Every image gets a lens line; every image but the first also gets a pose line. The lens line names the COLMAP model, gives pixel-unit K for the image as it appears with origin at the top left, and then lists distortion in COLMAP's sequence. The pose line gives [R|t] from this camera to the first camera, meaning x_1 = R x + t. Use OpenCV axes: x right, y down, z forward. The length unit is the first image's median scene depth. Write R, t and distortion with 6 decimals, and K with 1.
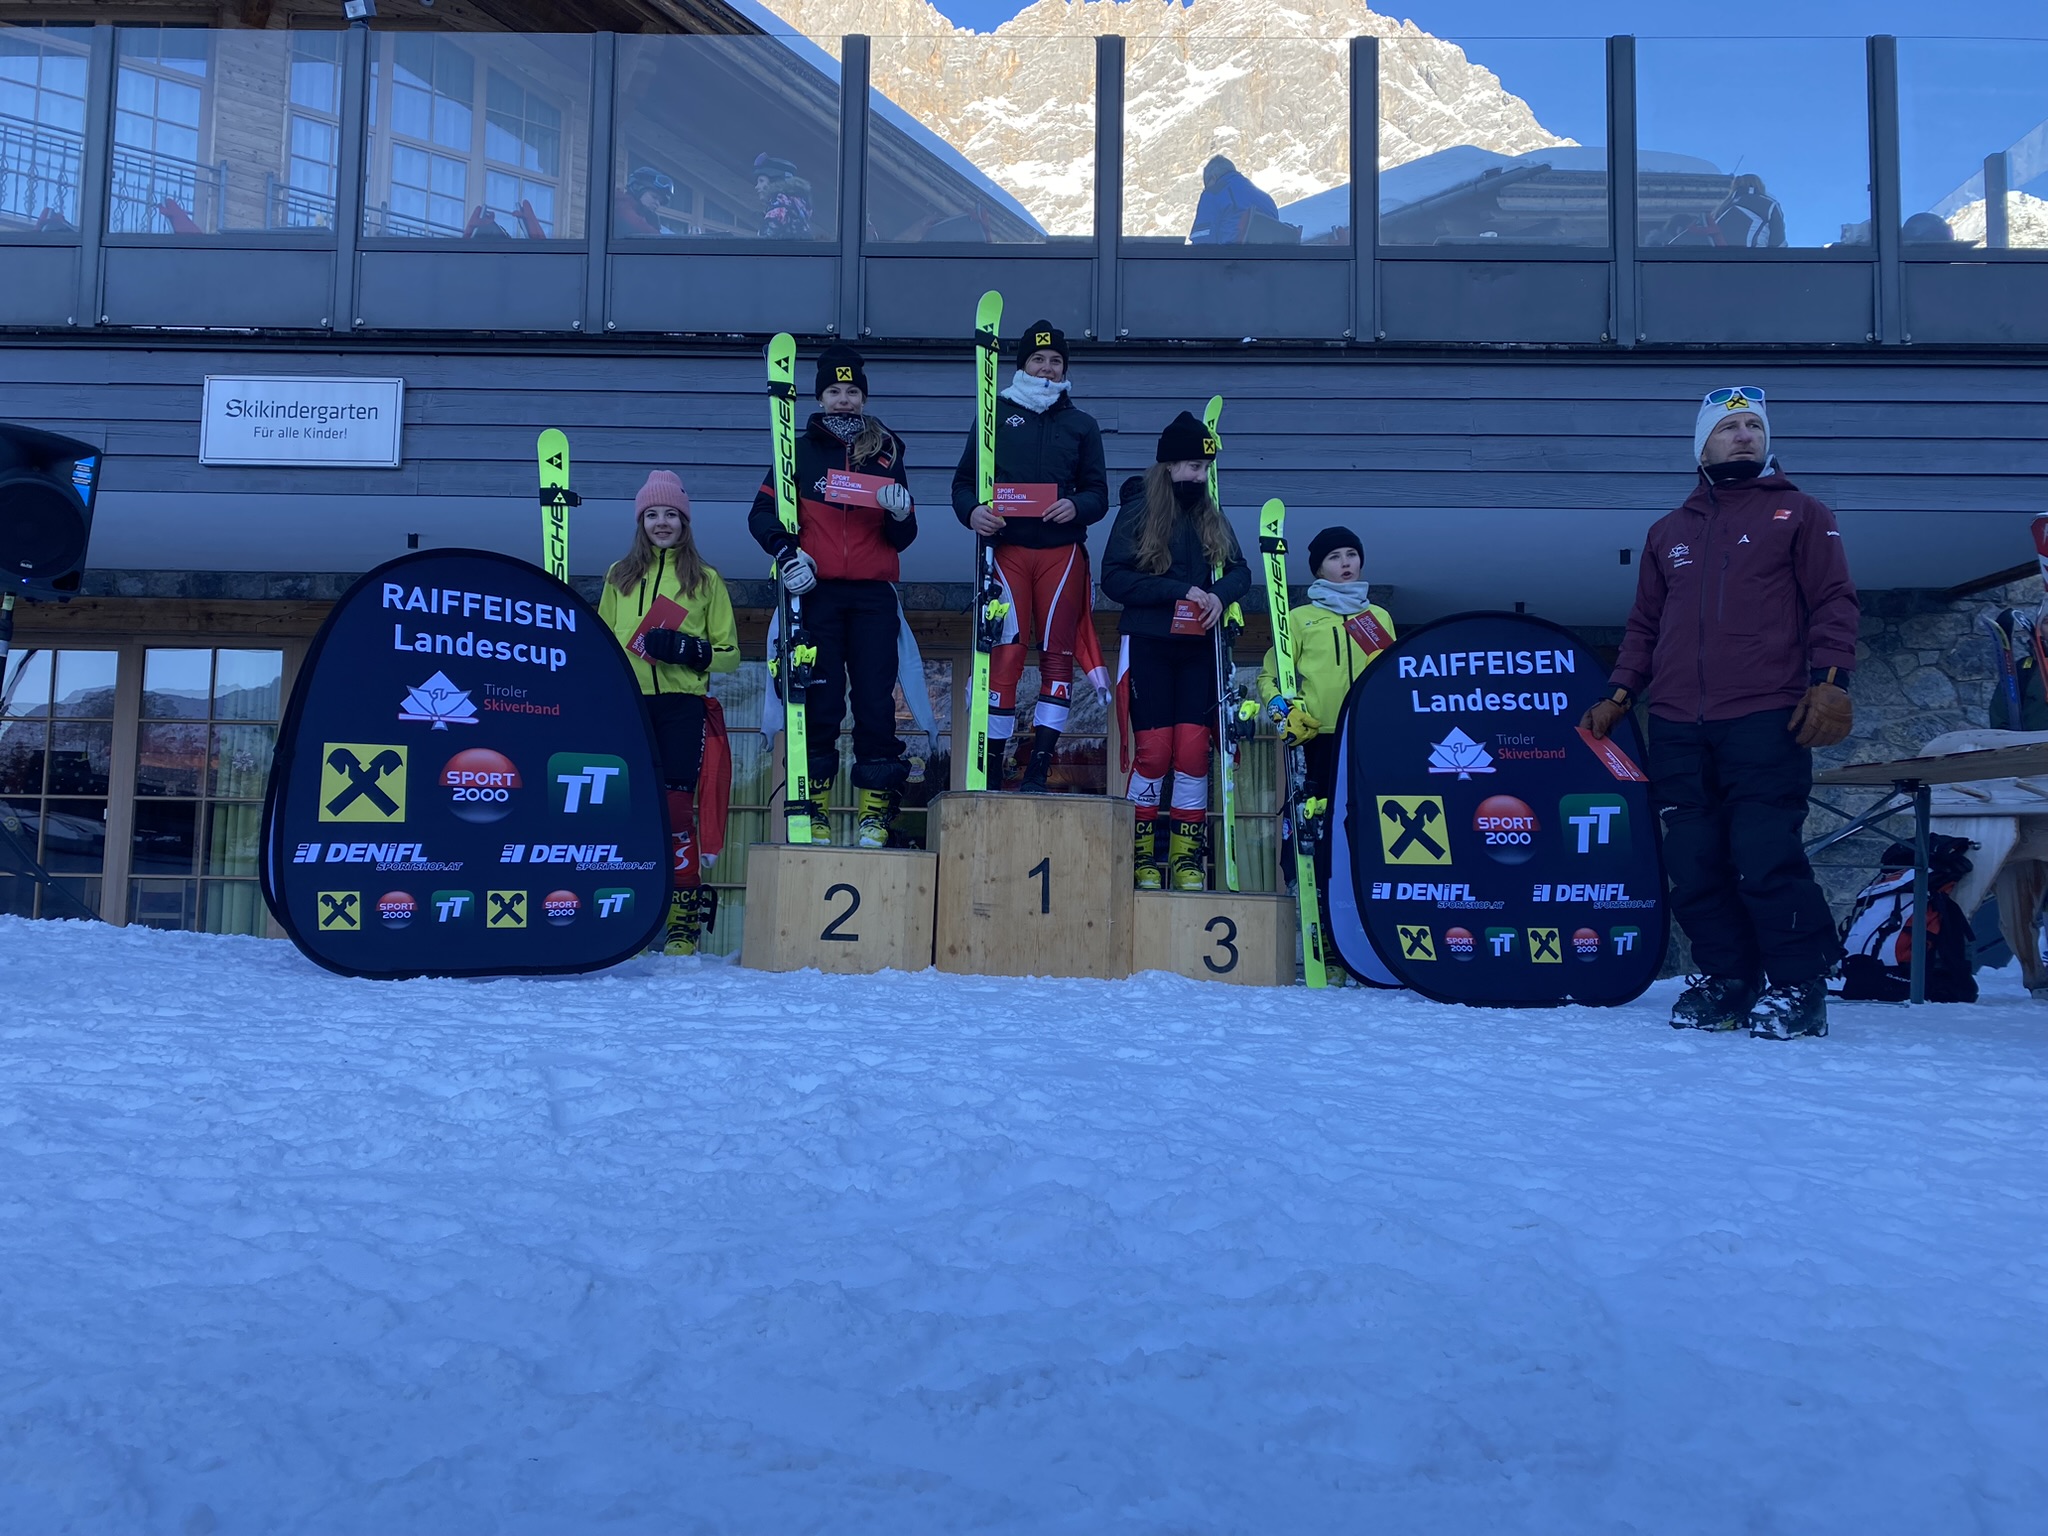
lens RADIAL K [[1553.7, 0, 999.3], [0, 1553.7, 788.5], [0, 0, 1]] dist [0.015036, -0.005429]
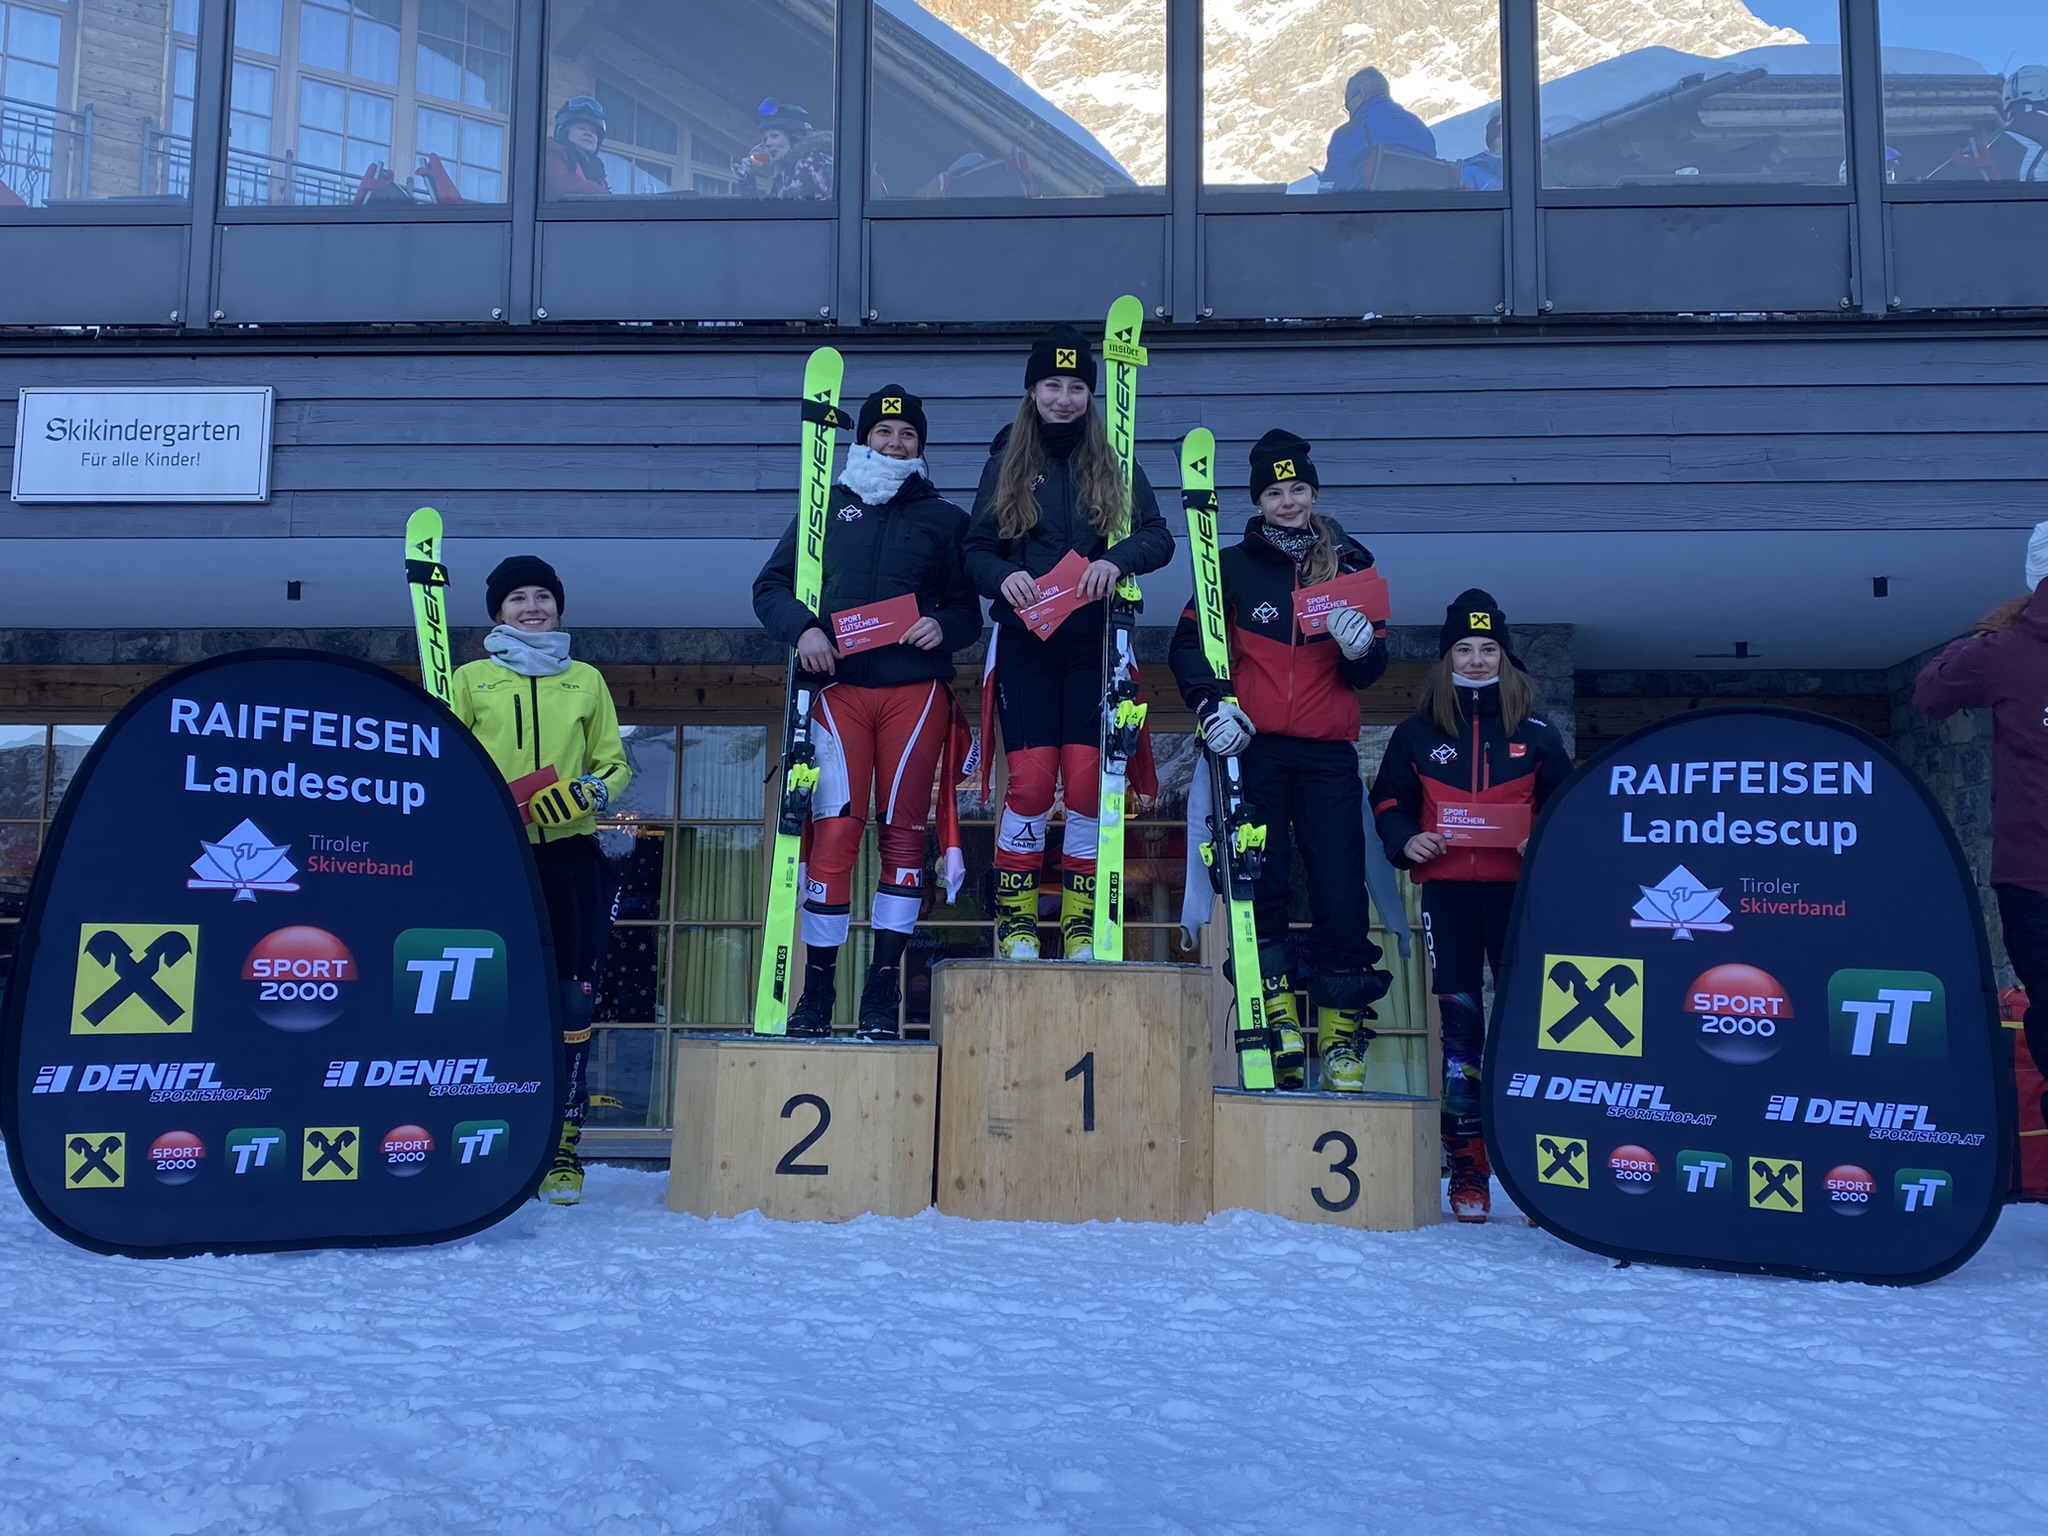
lens RADIAL K [[1945.8, 0, 1031.1], [0, 1945.8, 764.1], [0, 0, 1]] dist [0.012942, 0.000534]
pose [[0.999489, -0.012934, -0.029227, 0.018954], [0.011702, 0.999051, -0.041943, -0.031588], [0.029742, 0.041579, 0.998692, 0.053477]]
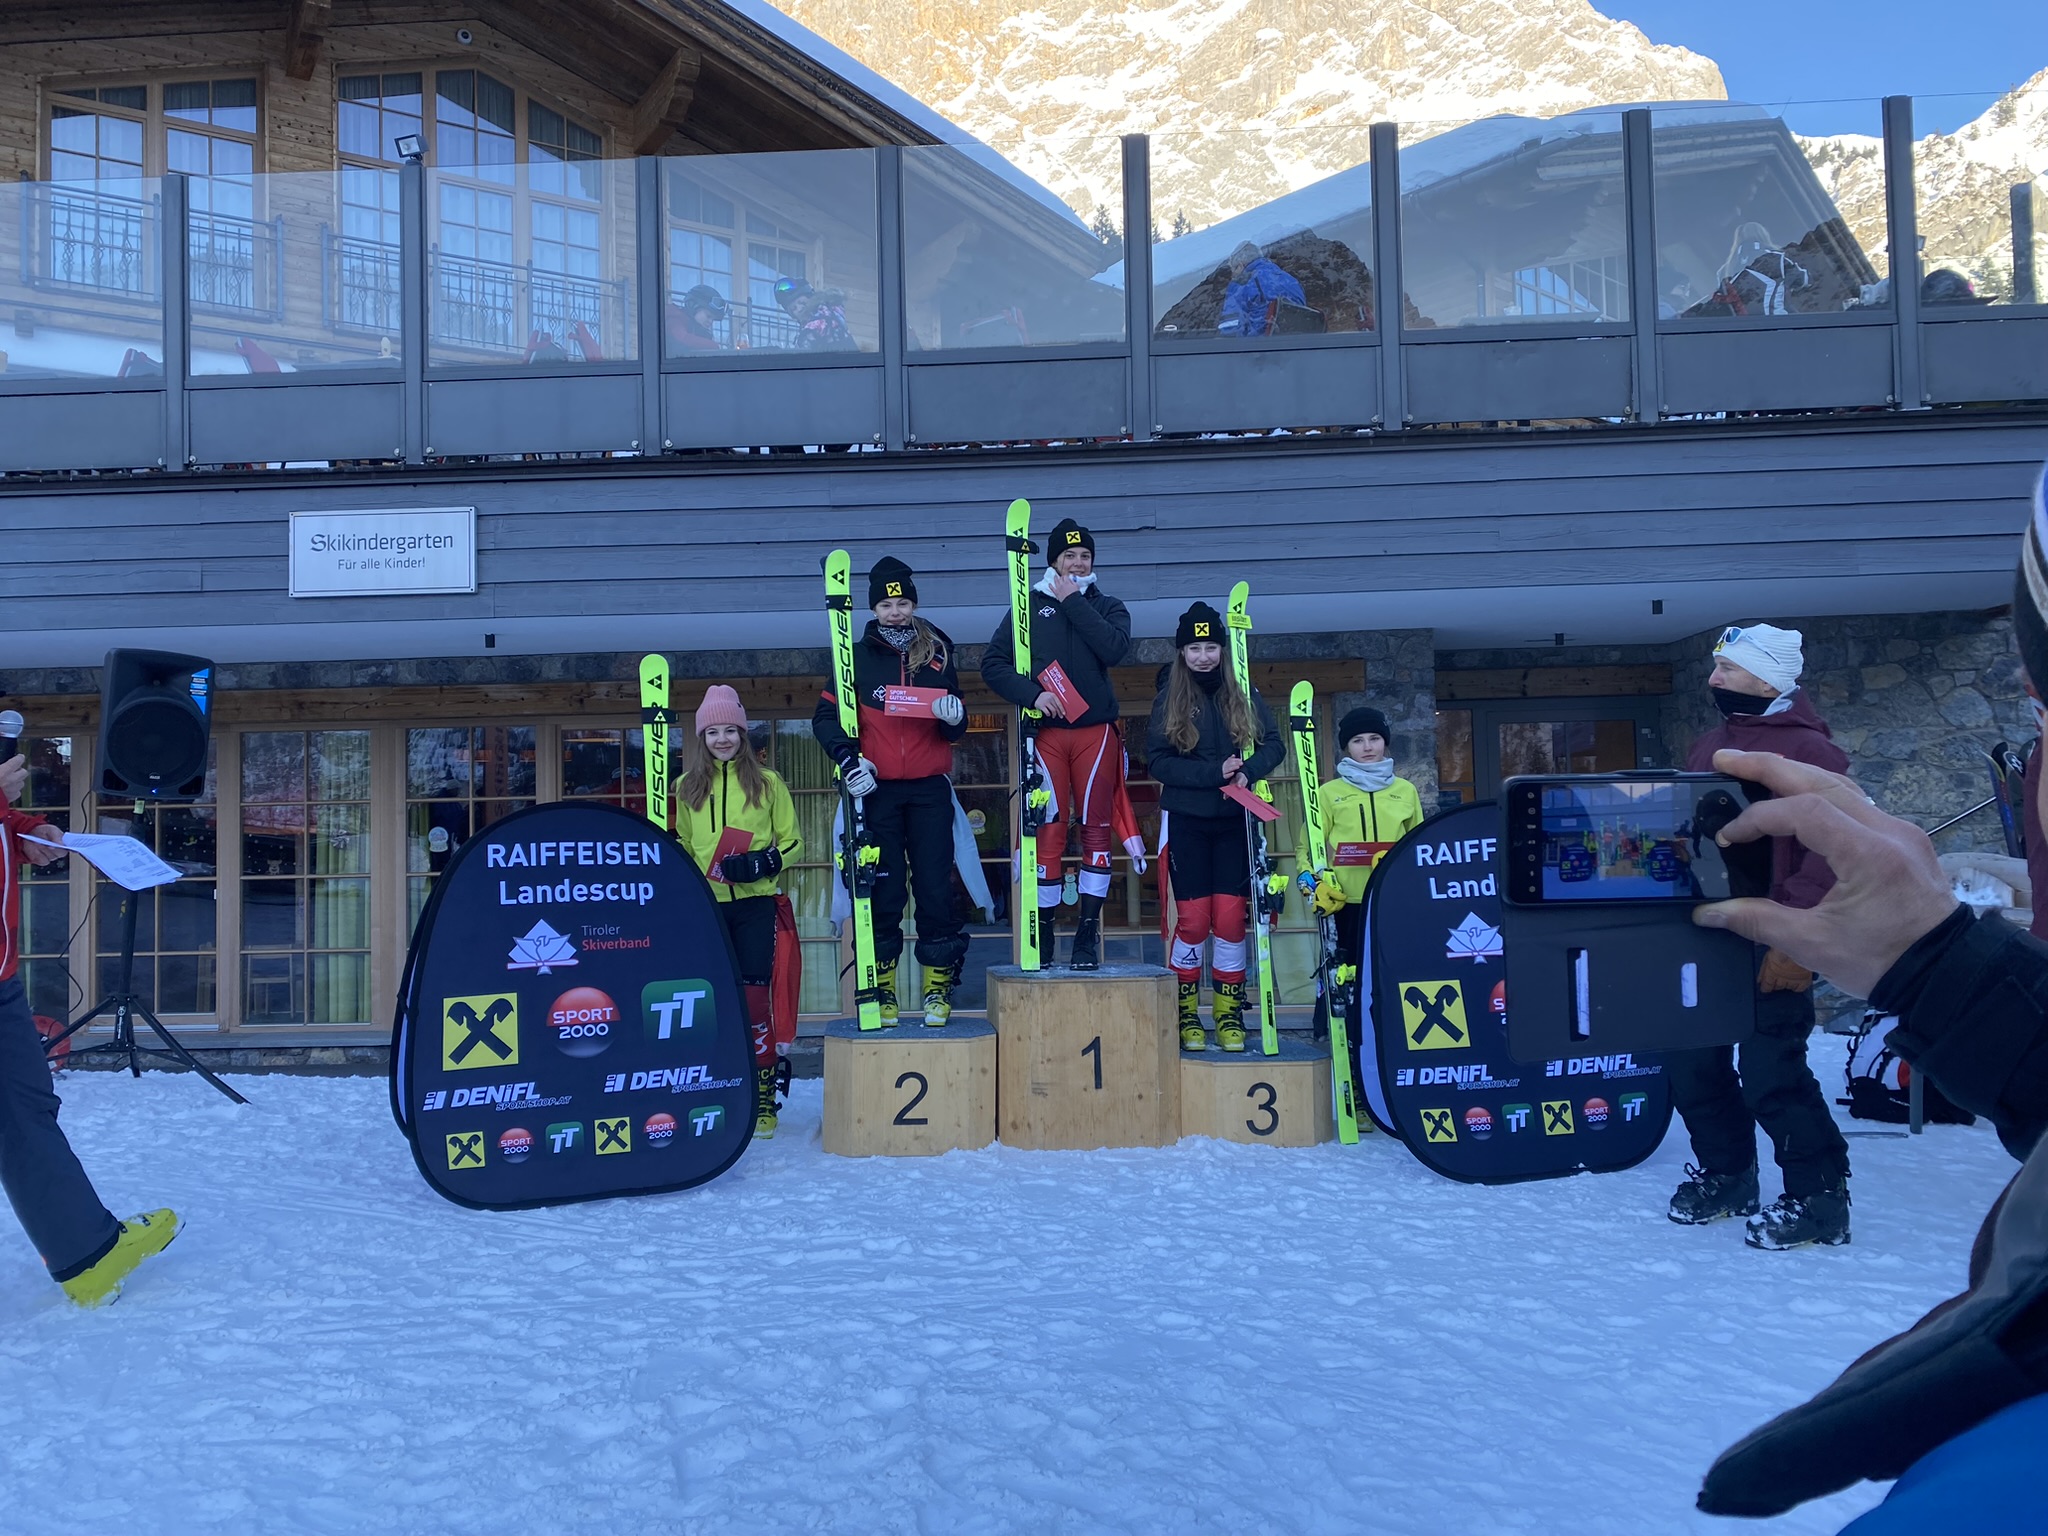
lens RADIAL K [[1561.5, 0, 1019.7], [0, 1561.5, 769.3], [0, 0, 1]] dist [0.008142, 0.002694]
pose [[0.998724, -0.040247, -0.030518, 0.010174], [0.041513, 0.998252, 0.042064, -0.115547], [0.028771, -0.043277, 0.998649, -0.051754]]
